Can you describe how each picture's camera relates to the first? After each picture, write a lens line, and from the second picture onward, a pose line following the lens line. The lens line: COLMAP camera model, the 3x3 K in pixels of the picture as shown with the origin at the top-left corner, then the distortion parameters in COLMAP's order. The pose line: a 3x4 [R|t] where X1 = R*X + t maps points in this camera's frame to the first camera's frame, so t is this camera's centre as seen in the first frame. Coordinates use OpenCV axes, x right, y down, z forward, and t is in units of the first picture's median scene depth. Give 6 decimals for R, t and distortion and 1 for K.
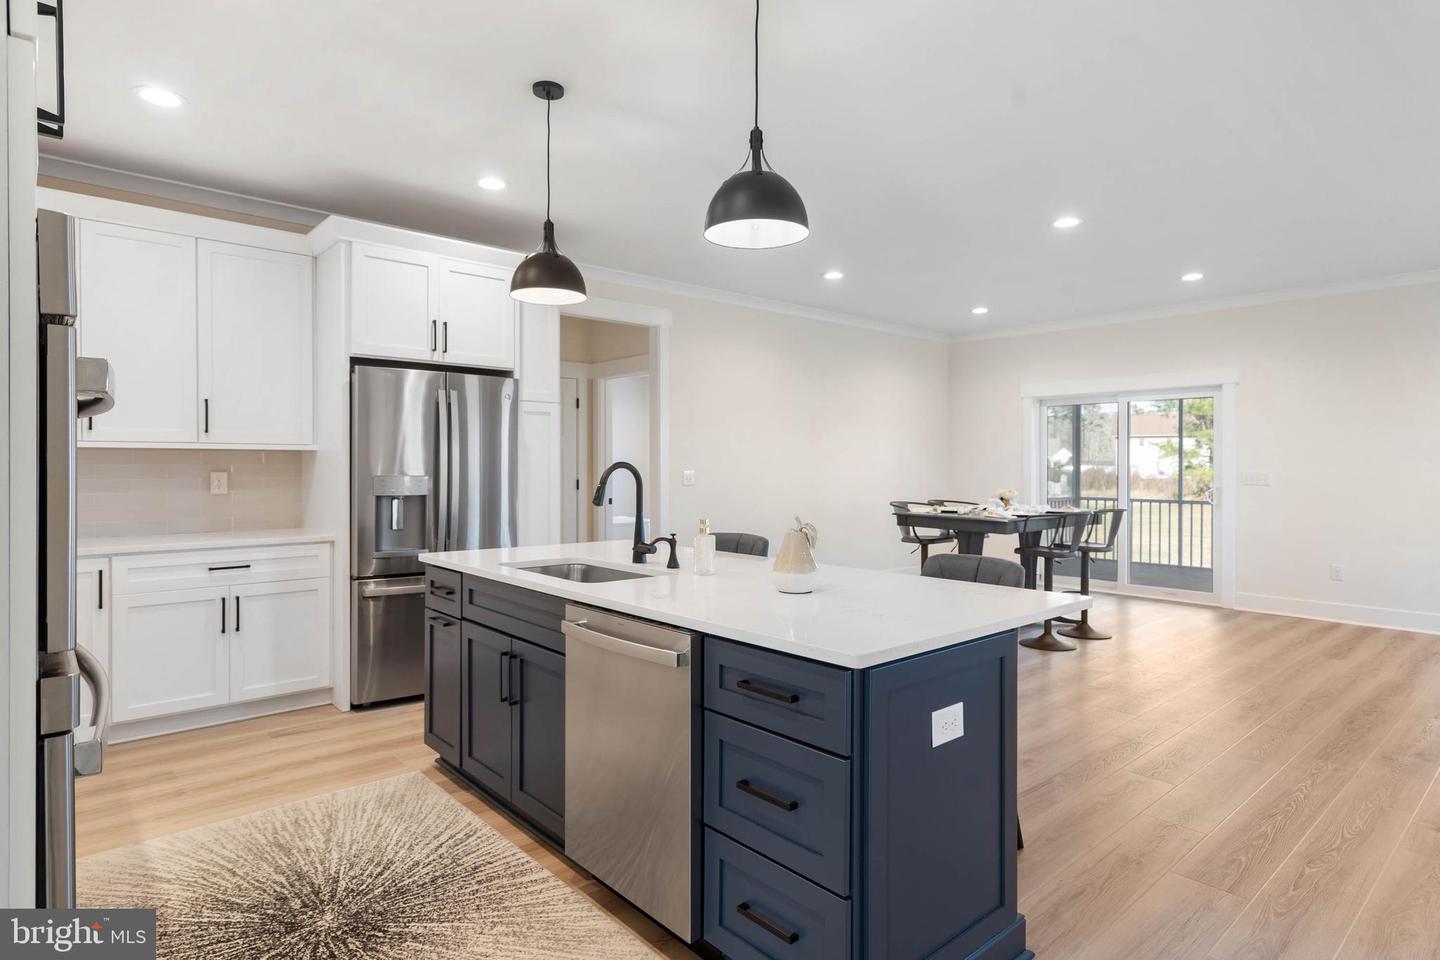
lens RADIAL K [[790.9, 0, 720.0], [0, 790.9, 480.0], [0, 0, 1]] dist [-0.001125, -0.000097]
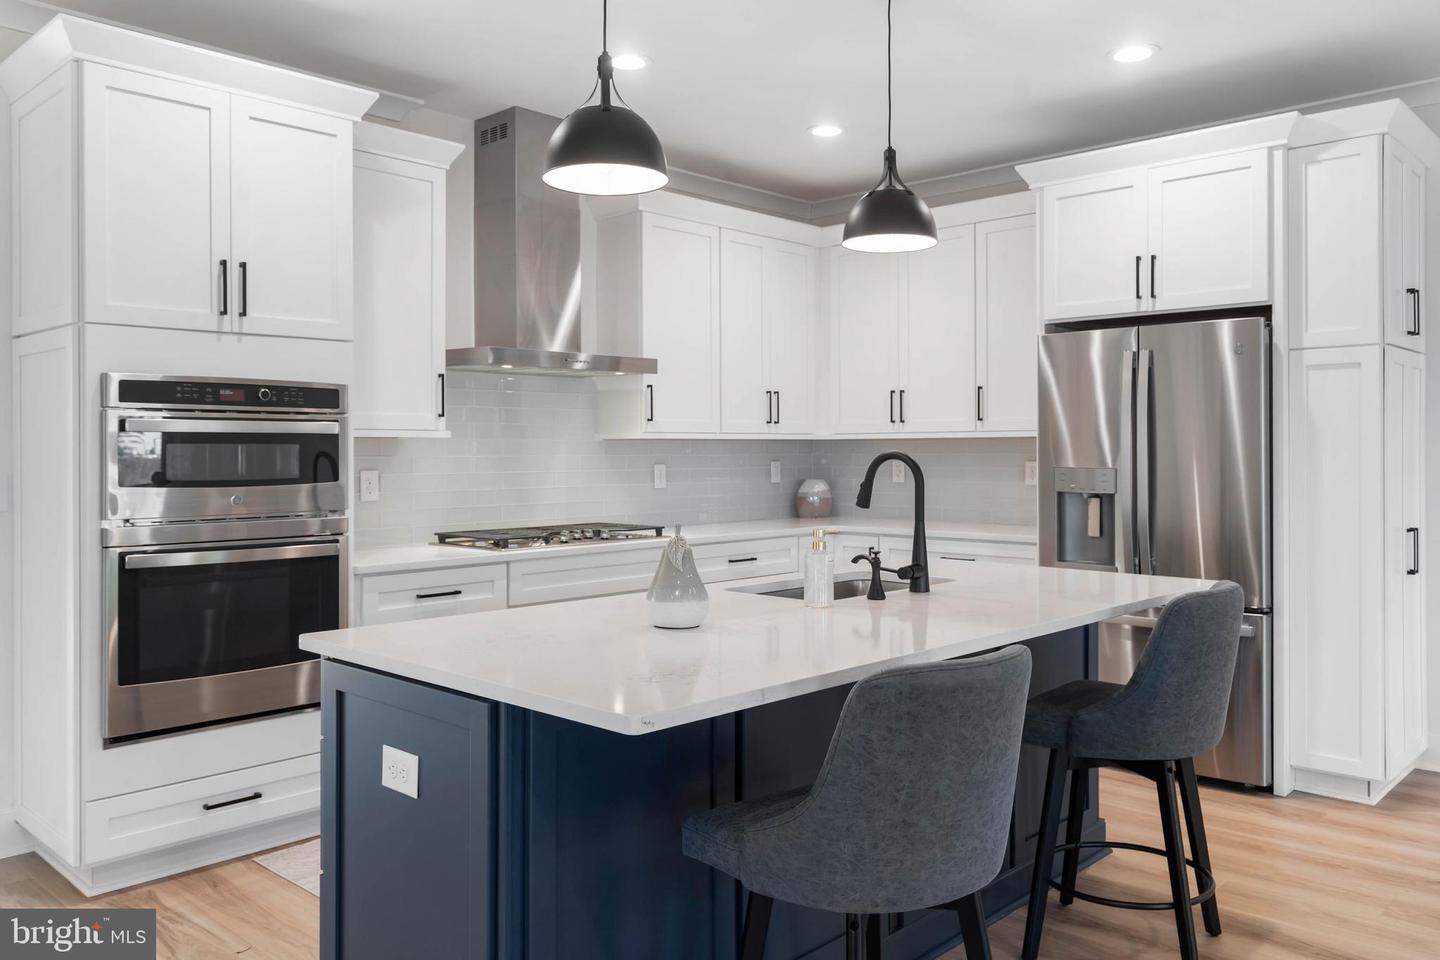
lens RADIAL K [[1097.2, 0, 719.5], [0, 1097.2, 454.3], [0, 0, 1]] dist [0.076030, 0.000286]
pose [[0.084938, -0.000523, -0.996386, 0.717915], [-0.015330, 0.999881, -0.001832, -0.012319], [0.996268, 0.015430, 0.084920, 0.598055]]
